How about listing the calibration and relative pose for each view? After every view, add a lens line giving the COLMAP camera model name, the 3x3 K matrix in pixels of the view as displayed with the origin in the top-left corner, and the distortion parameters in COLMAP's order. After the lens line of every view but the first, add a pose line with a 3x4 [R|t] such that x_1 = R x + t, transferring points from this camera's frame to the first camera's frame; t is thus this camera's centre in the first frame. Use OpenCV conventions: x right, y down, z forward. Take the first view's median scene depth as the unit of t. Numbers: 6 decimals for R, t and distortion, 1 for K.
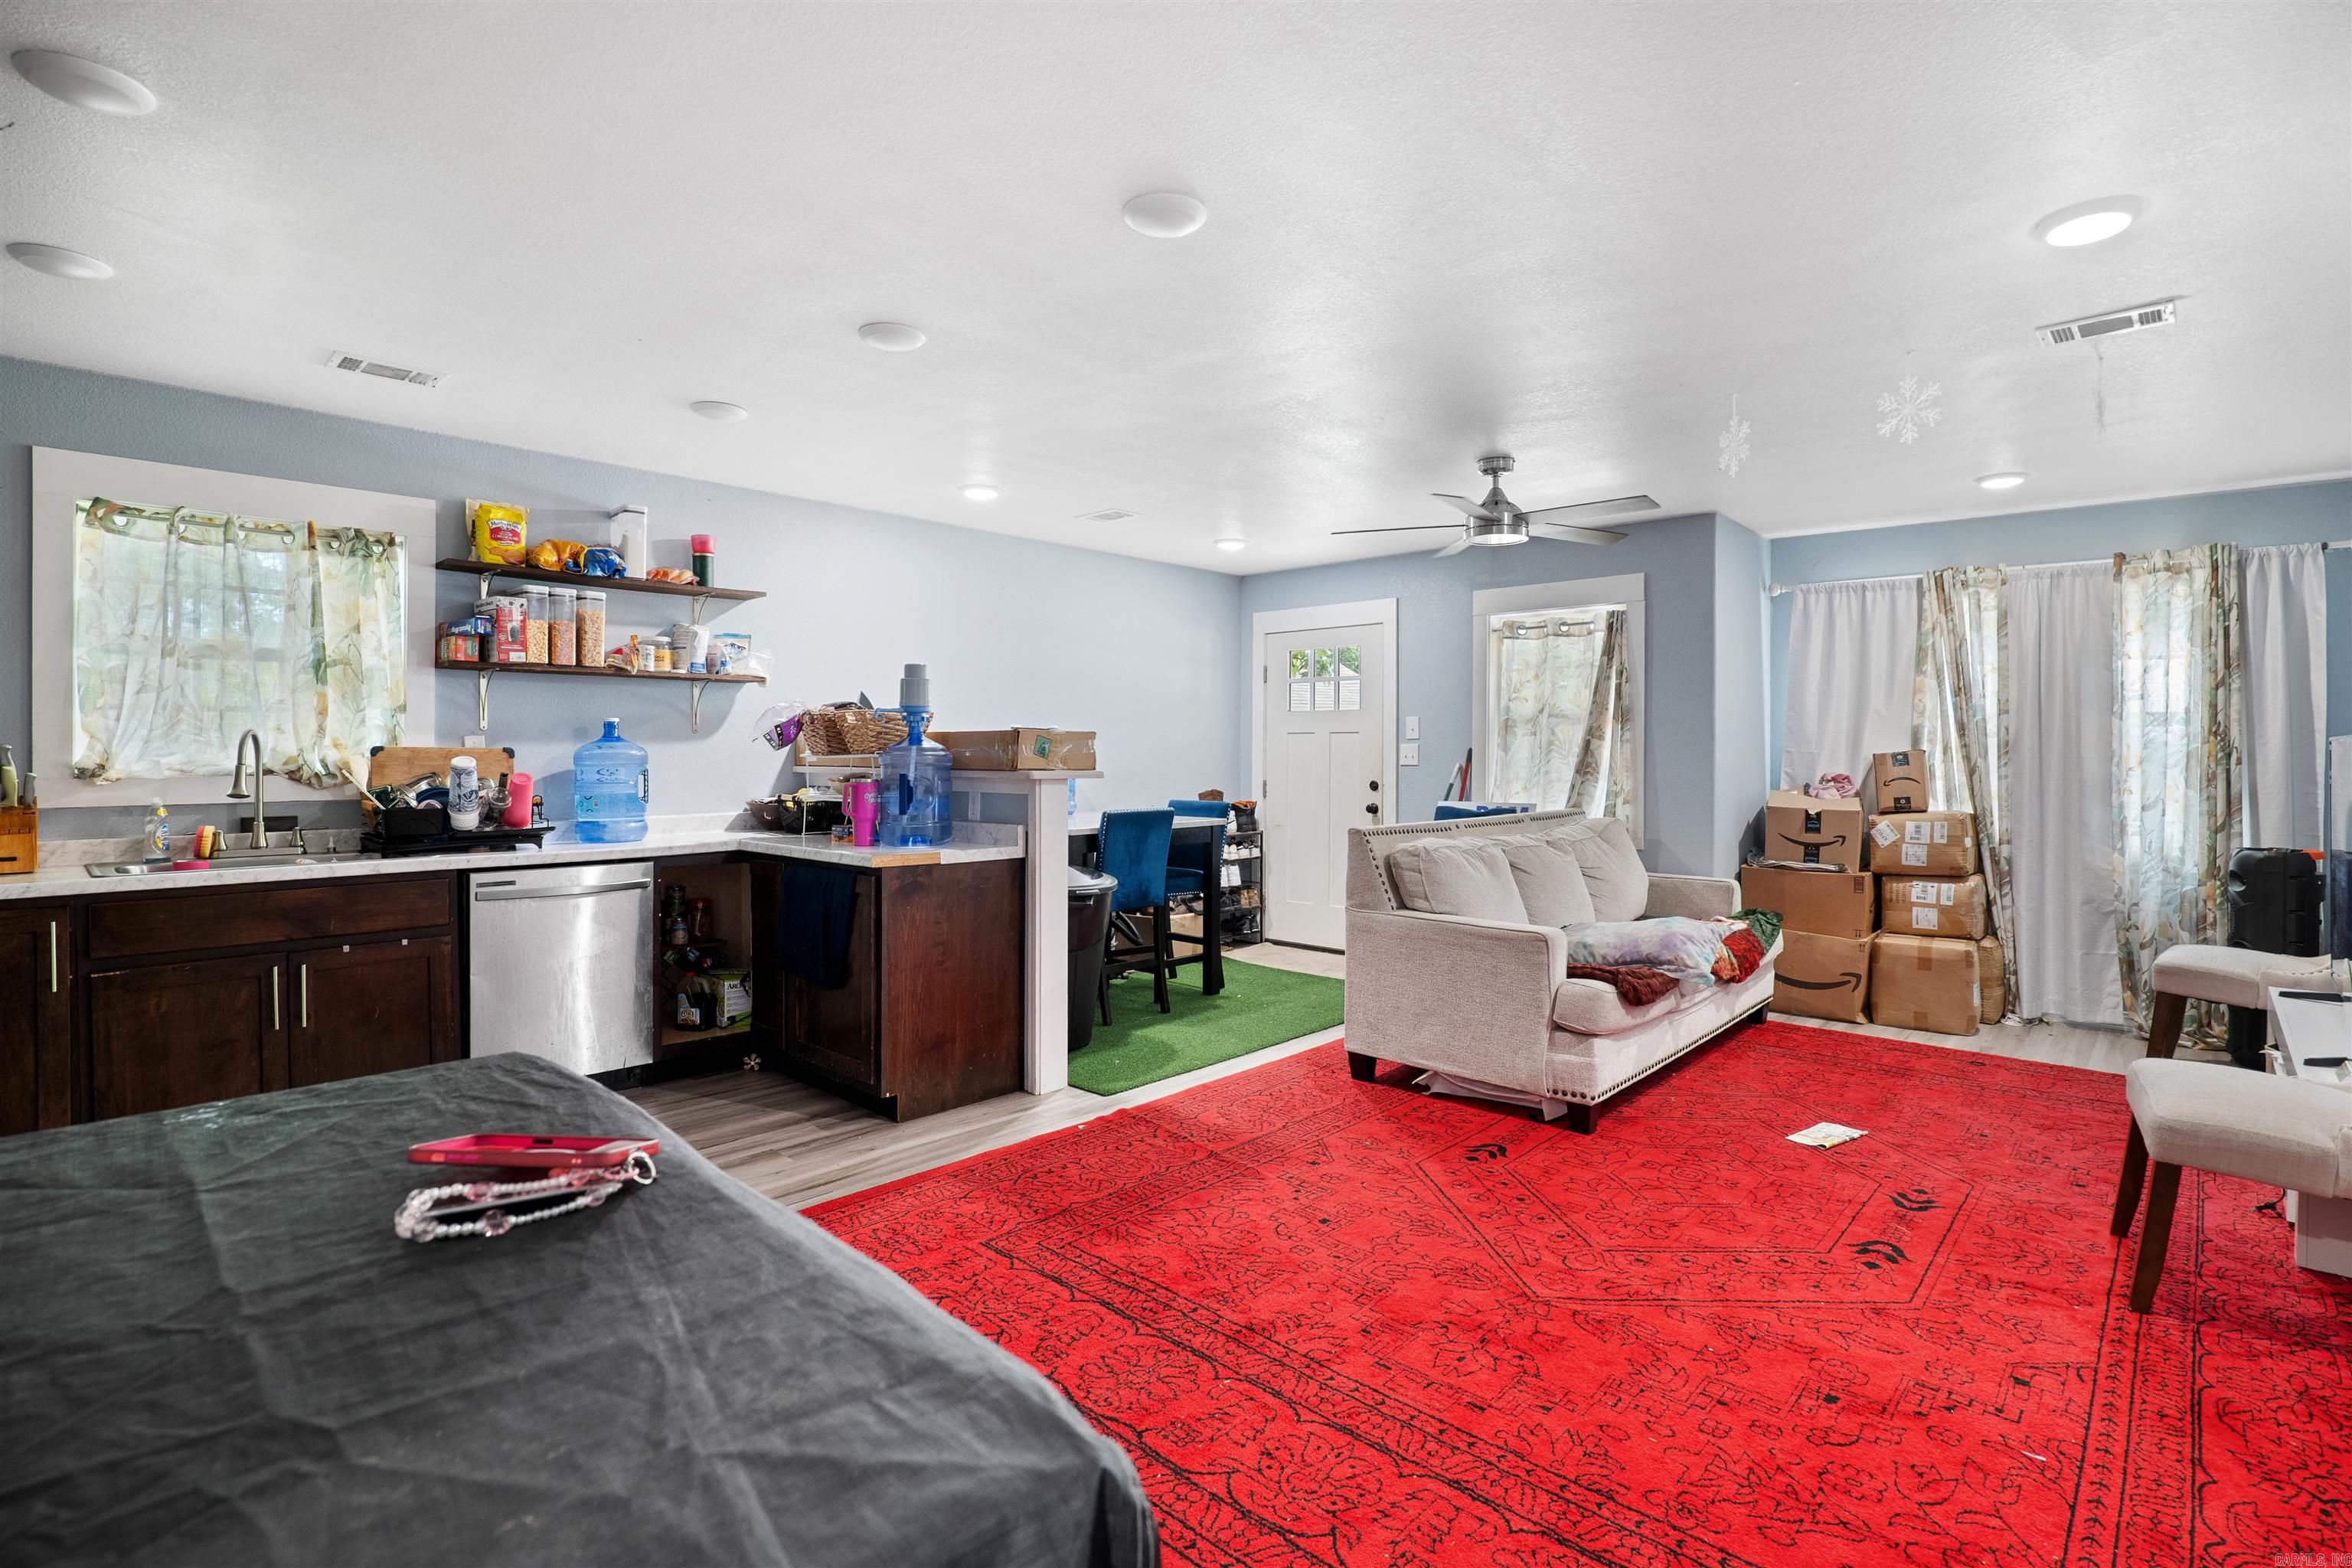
lens RADIAL K [[1094.7, 0, 1169.2], [0, 1094.7, 760.7], [0, 0, 1]] dist [-0.015600, 0.000071]
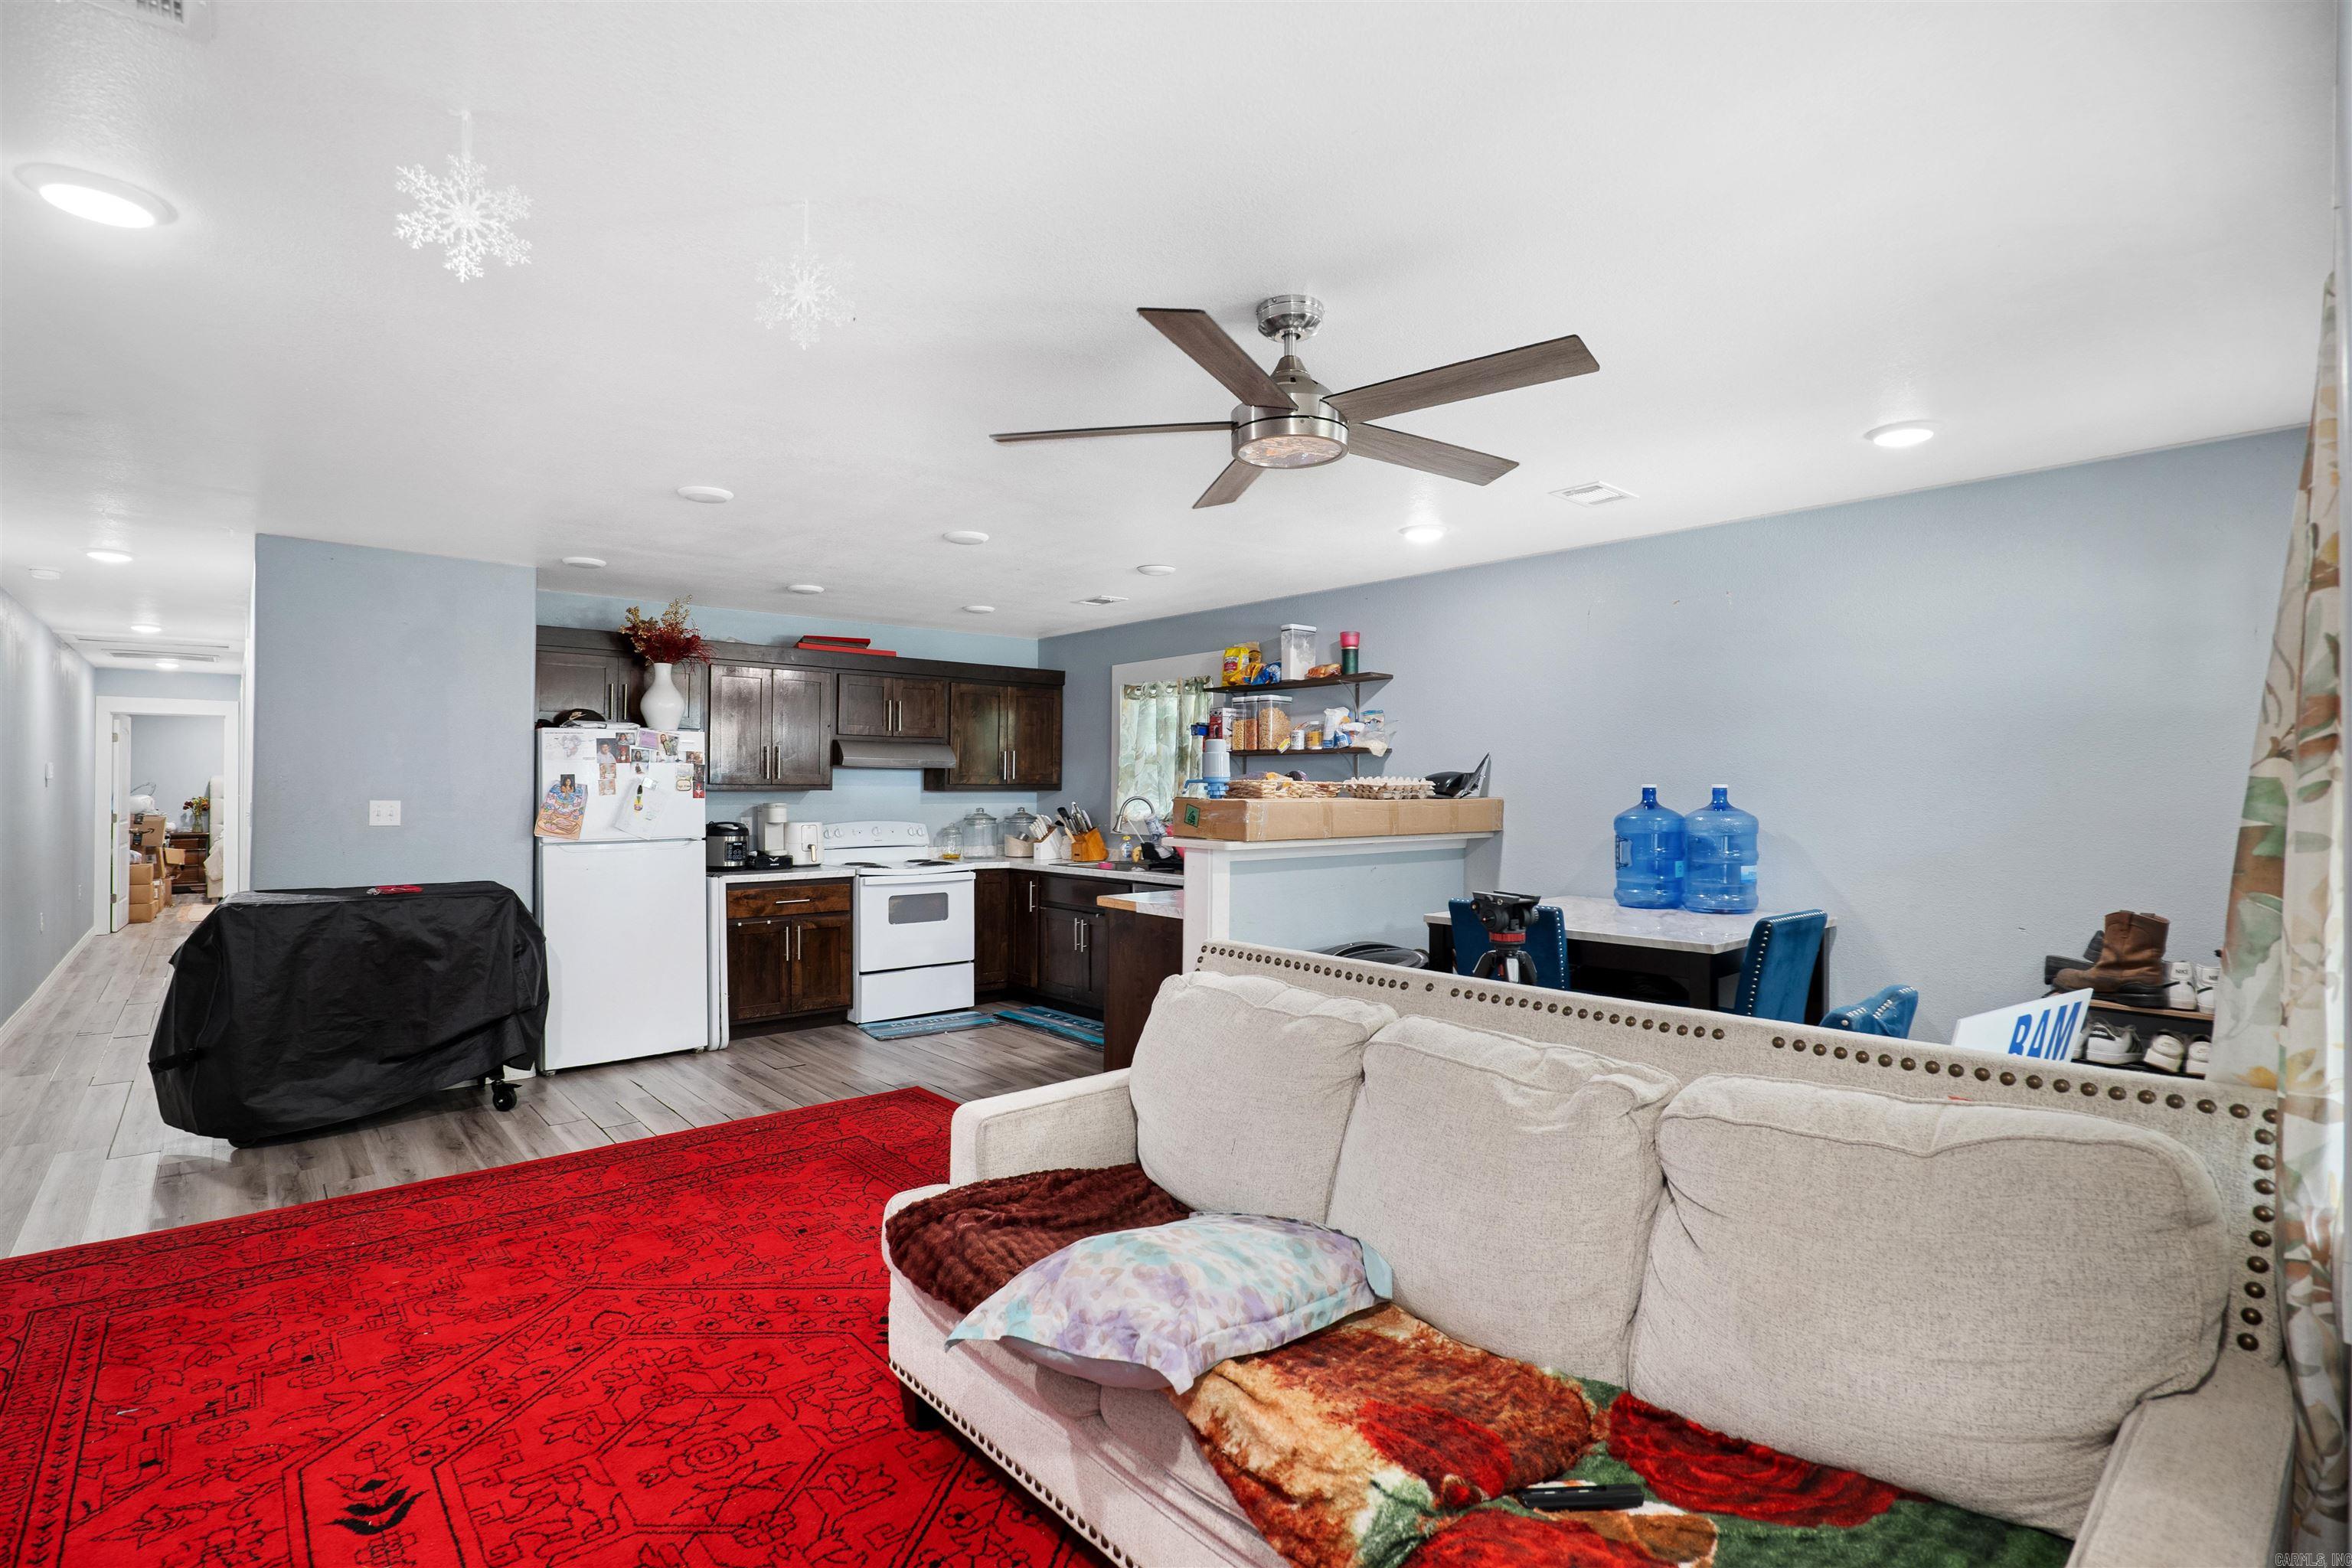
lens RADIAL K [[1094.7, 0, 1168.8], [0, 1094.7, 796.5], [0, 0, 1]] dist [-0.015600, 0.000071]
pose [[-0.081681, -0.002857, -0.996654, 1.160531], [-0.022536, 0.999746, -0.001019, -0.034042], [0.996404, 0.022377, -0.081725, 1.369846]]
